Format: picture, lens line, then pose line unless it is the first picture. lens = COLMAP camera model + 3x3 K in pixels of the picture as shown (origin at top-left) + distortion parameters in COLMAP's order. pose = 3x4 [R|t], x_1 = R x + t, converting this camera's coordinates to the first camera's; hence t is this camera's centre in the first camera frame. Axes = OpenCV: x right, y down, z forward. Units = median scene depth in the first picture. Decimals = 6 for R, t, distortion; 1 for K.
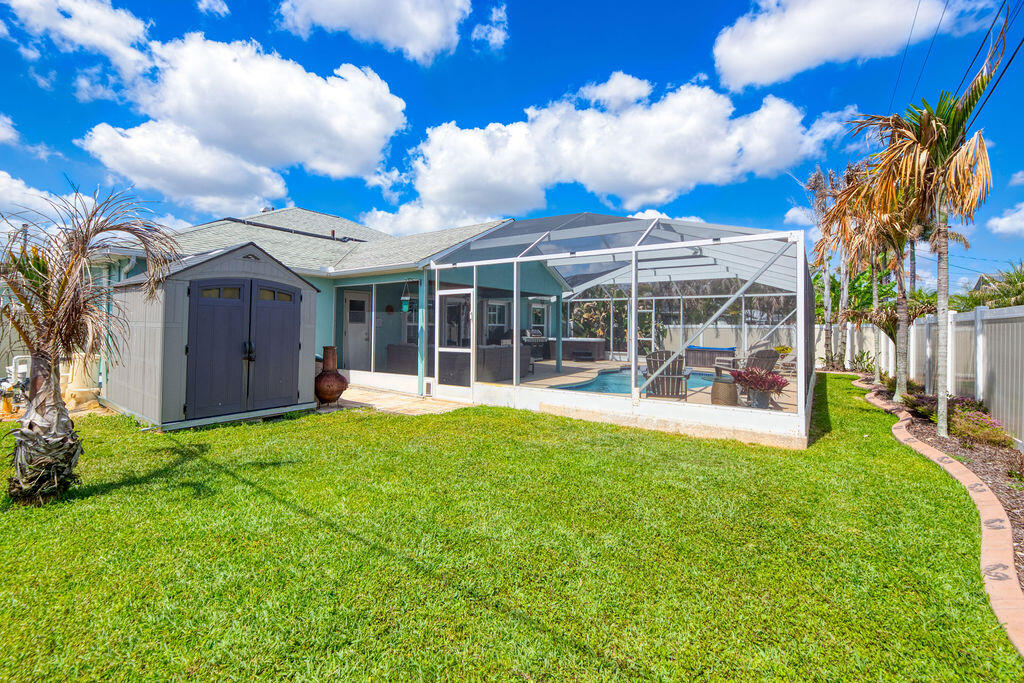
lens RADIAL K [[449.3, 0, 511.1], [0, 449.3, 324.4], [0, 0, 1]] dist [0.000945, 0.000198]
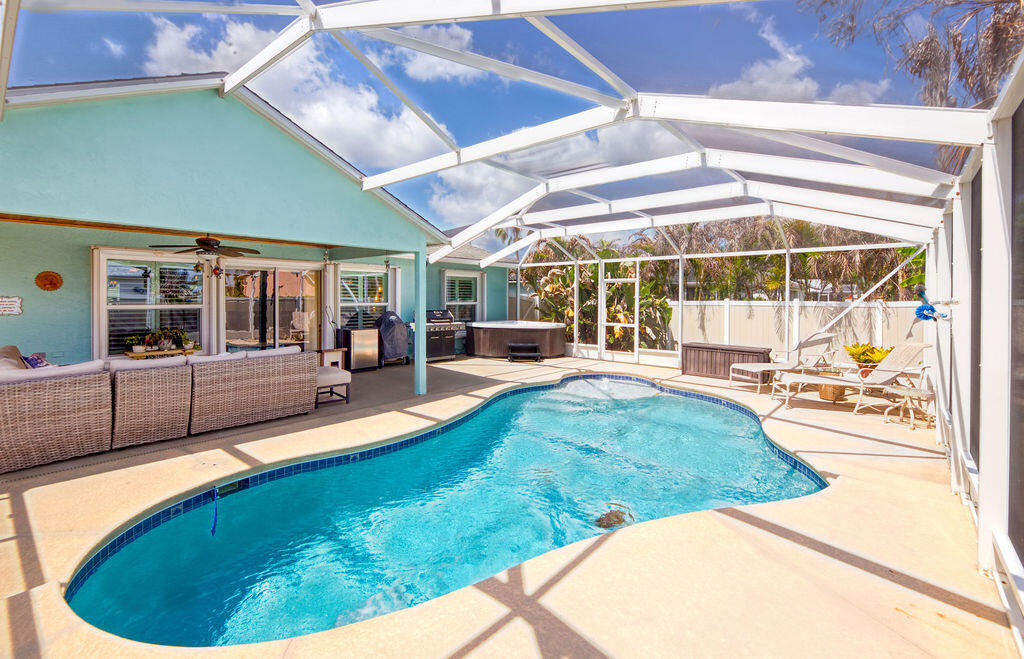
lens RADIAL K [[449.1, 0, 516.6], [0, 449.1, 298.8], [0, 0, 1]] dist [-0.000700, -0.000066]
pose [[0.995572, -0.002626, -0.093970, 0.202017], [0.003396, 0.999962, 0.008035, -0.009166], [0.093945, -0.008319, 0.995543, 0.353346]]
